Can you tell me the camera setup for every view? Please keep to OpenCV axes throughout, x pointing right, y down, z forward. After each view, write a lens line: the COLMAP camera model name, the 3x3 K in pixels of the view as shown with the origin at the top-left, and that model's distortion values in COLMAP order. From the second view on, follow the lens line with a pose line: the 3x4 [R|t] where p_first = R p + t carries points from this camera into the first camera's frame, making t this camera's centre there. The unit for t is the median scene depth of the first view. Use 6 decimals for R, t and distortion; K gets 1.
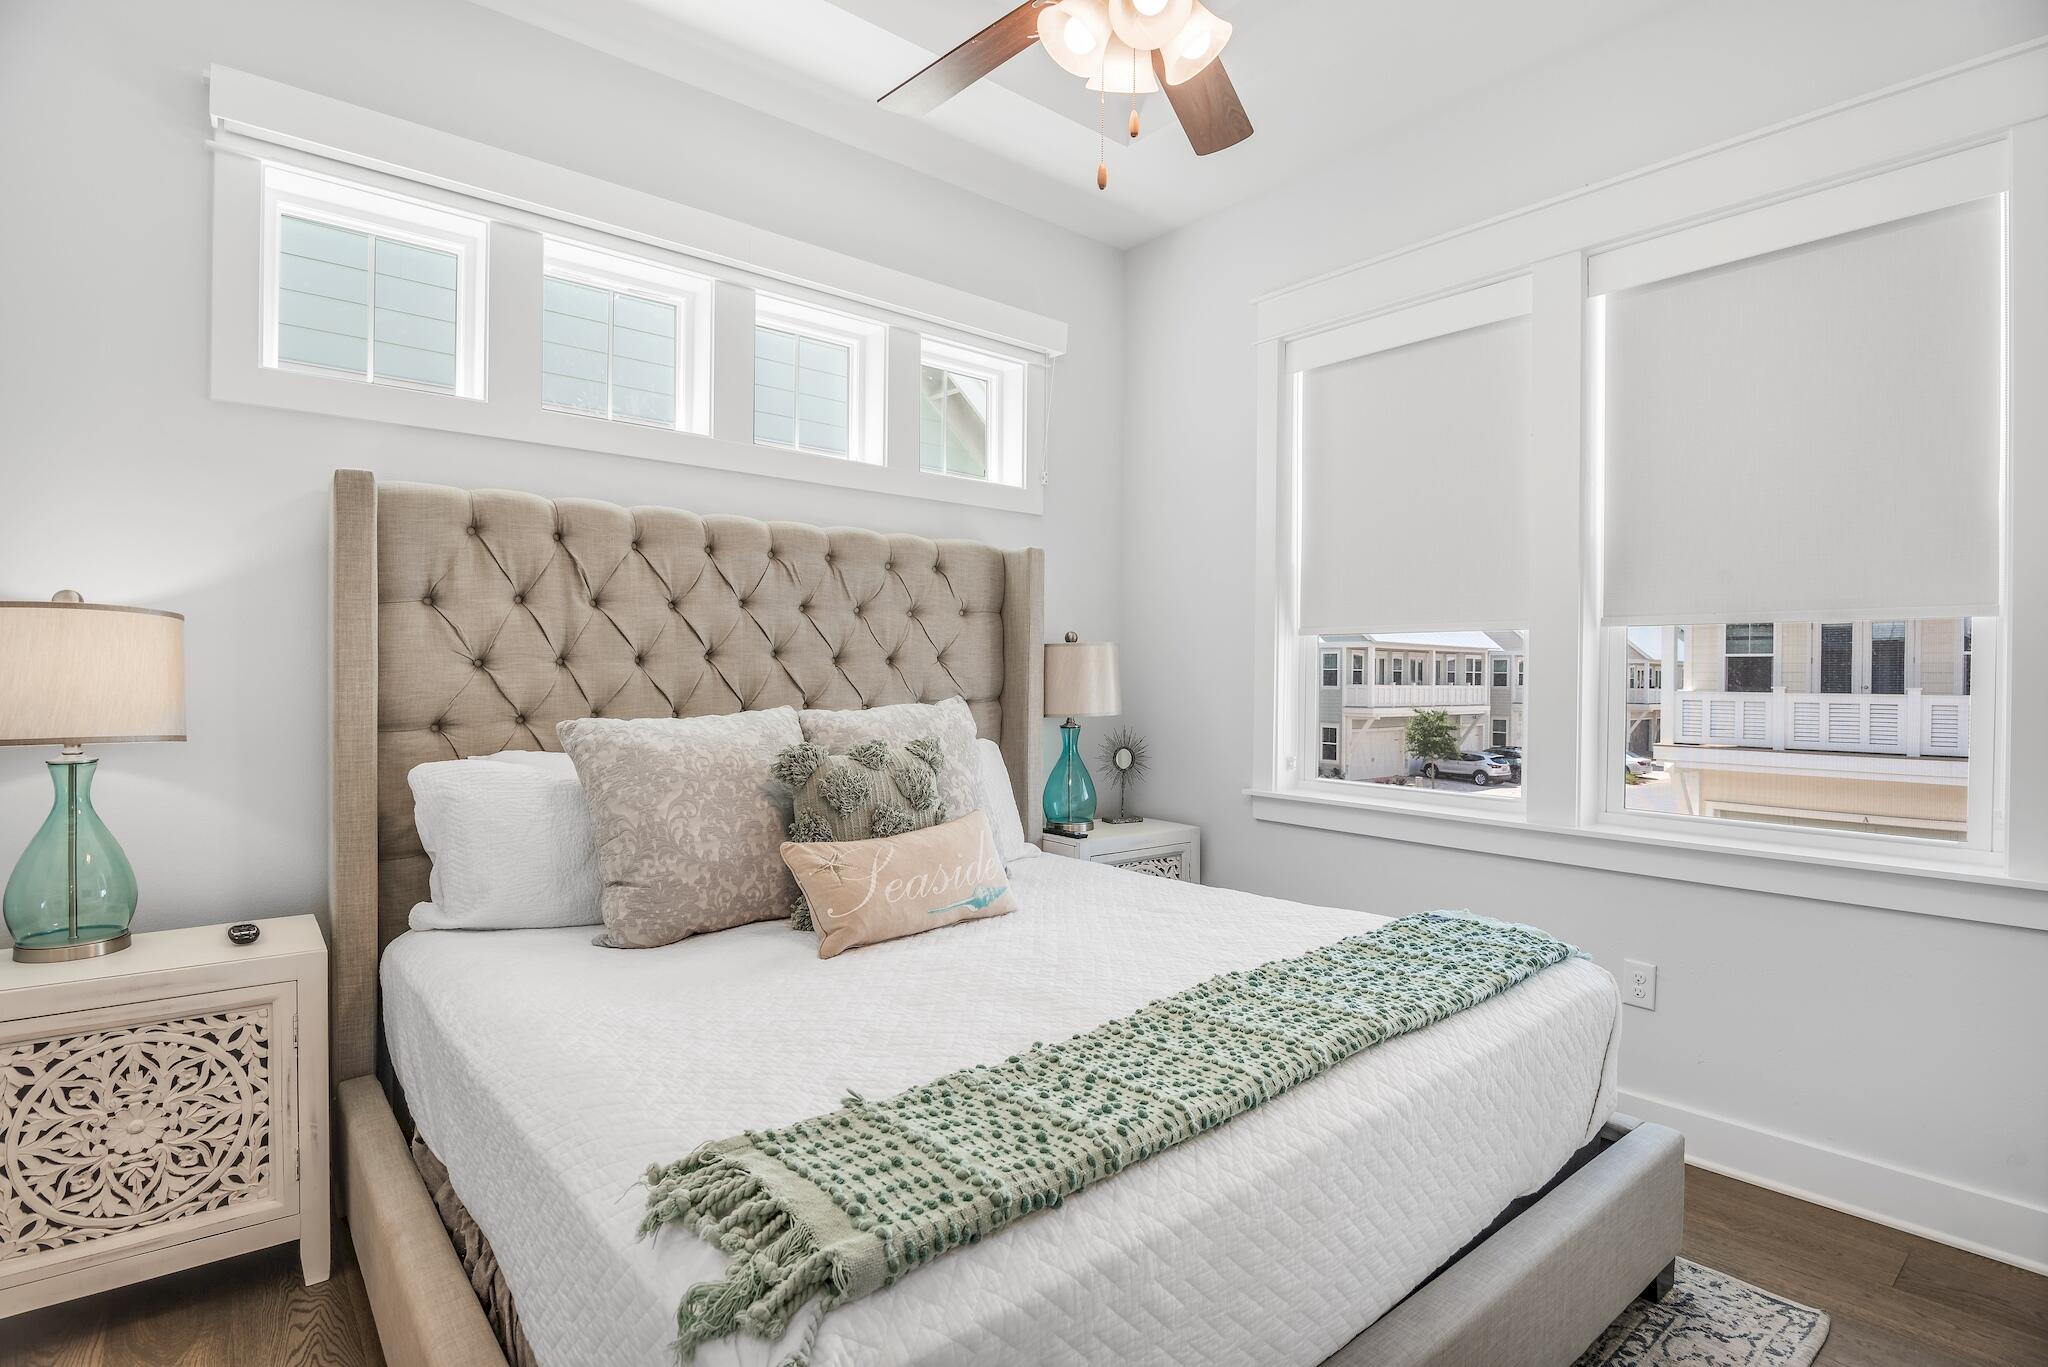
lens RADIAL K [[1003.8, 0, 1040.4], [0, 1003.8, 672.9], [0, 0, 1]] dist [-0.026821, 0.004167]
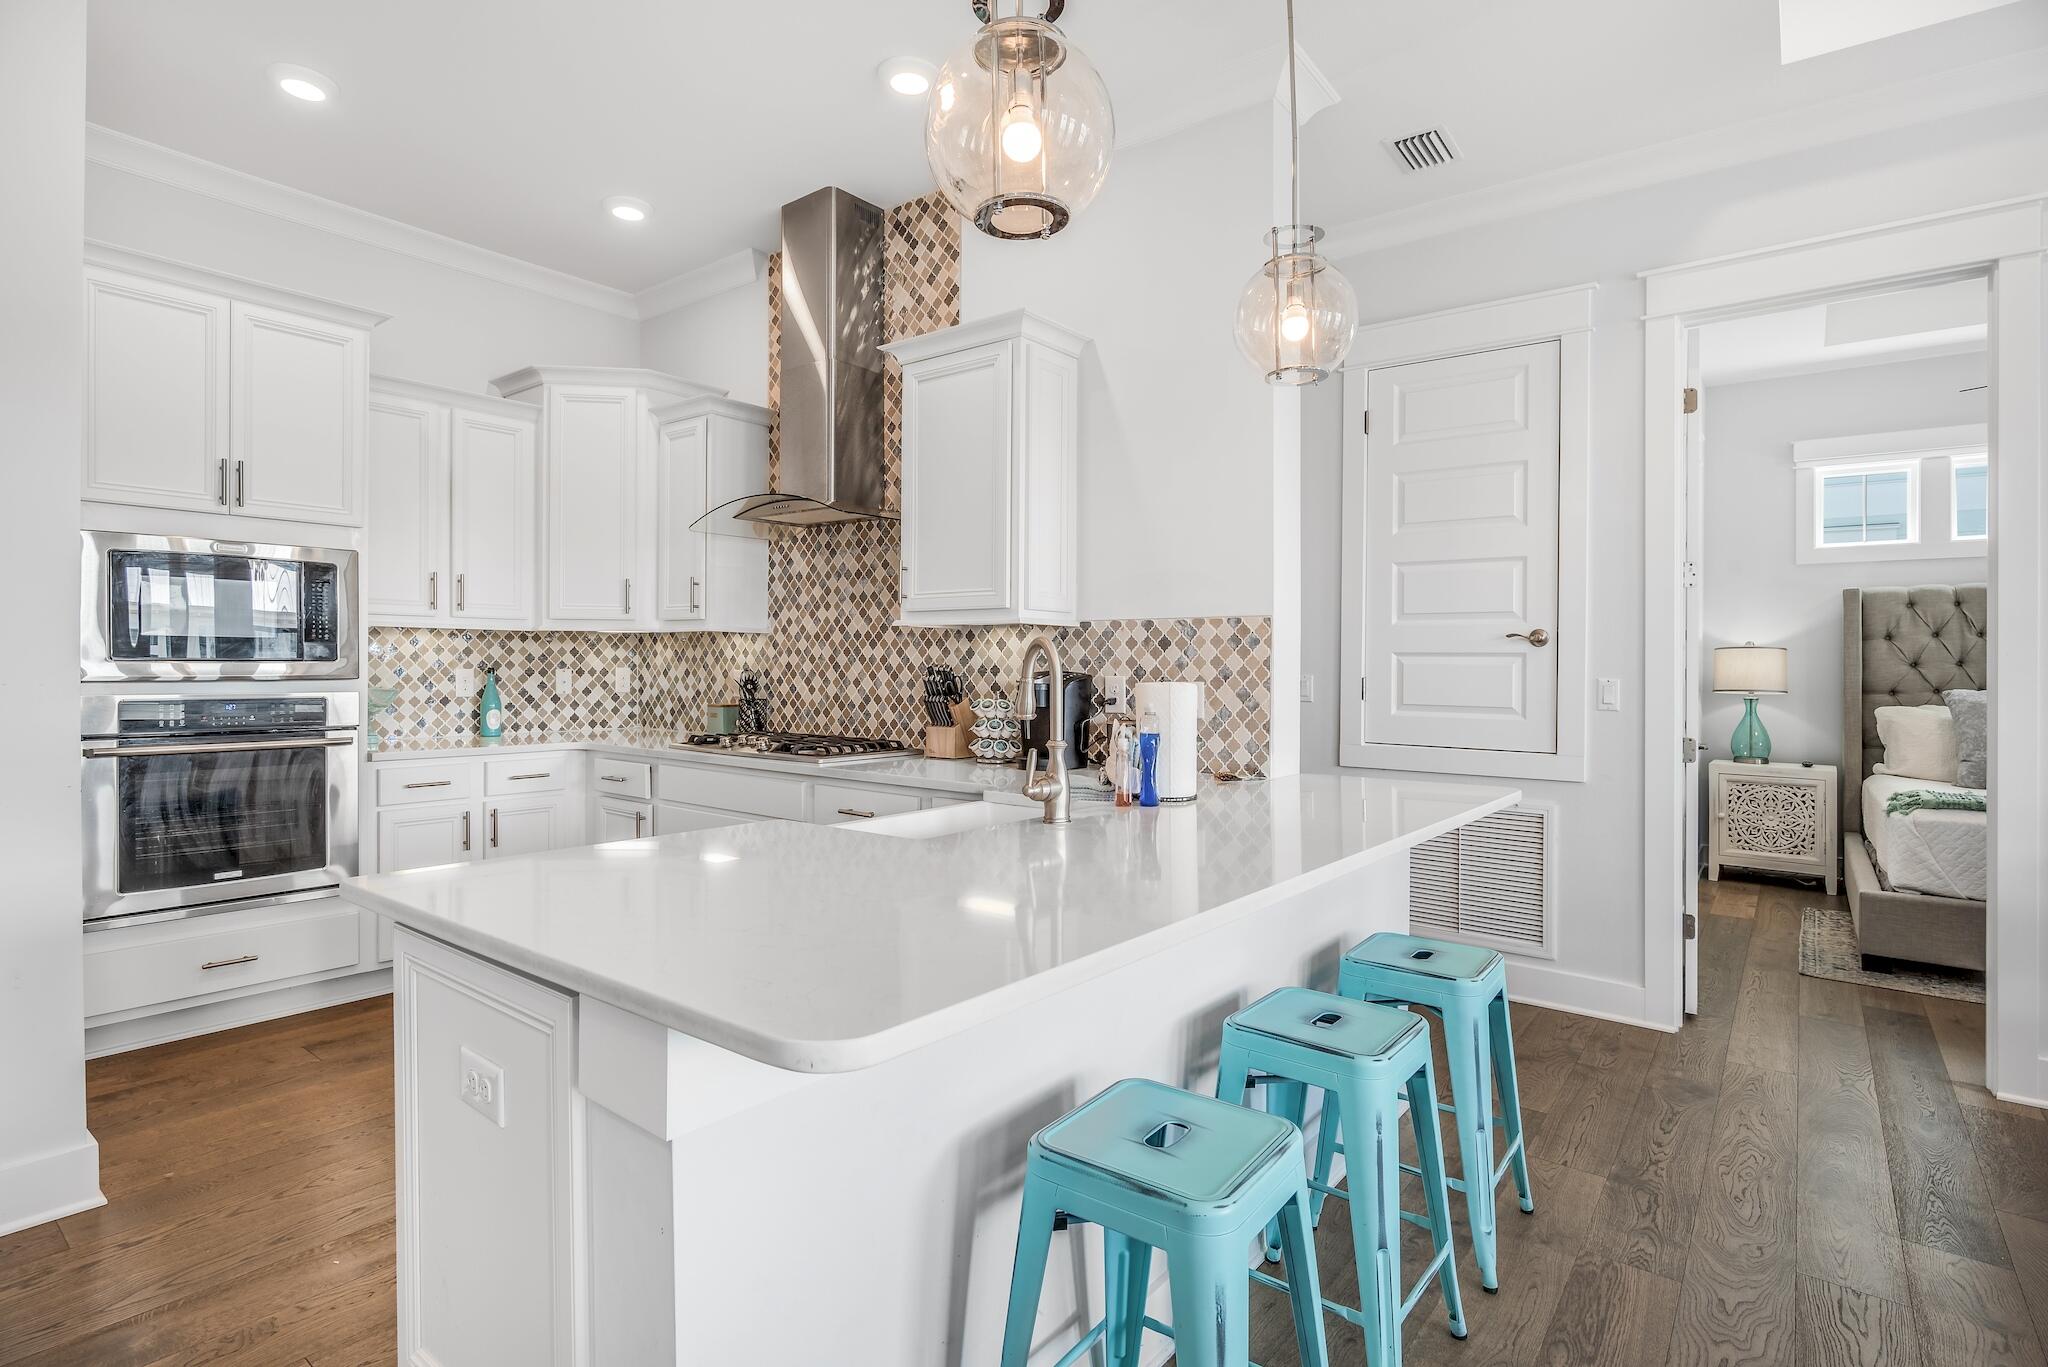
lens RADIAL K [[1003.8, 0, 1024.7], [0, 1003.8, 669.0], [0, 0, 1]] dist [-0.026821, 0.004167]
pose [[0.212748, -0.000657, -0.977107, 1.180508], [-0.000819, 0.999999, -0.000850, 0.002746], [0.977107, 0.000981, 0.212748, -1.426837]]
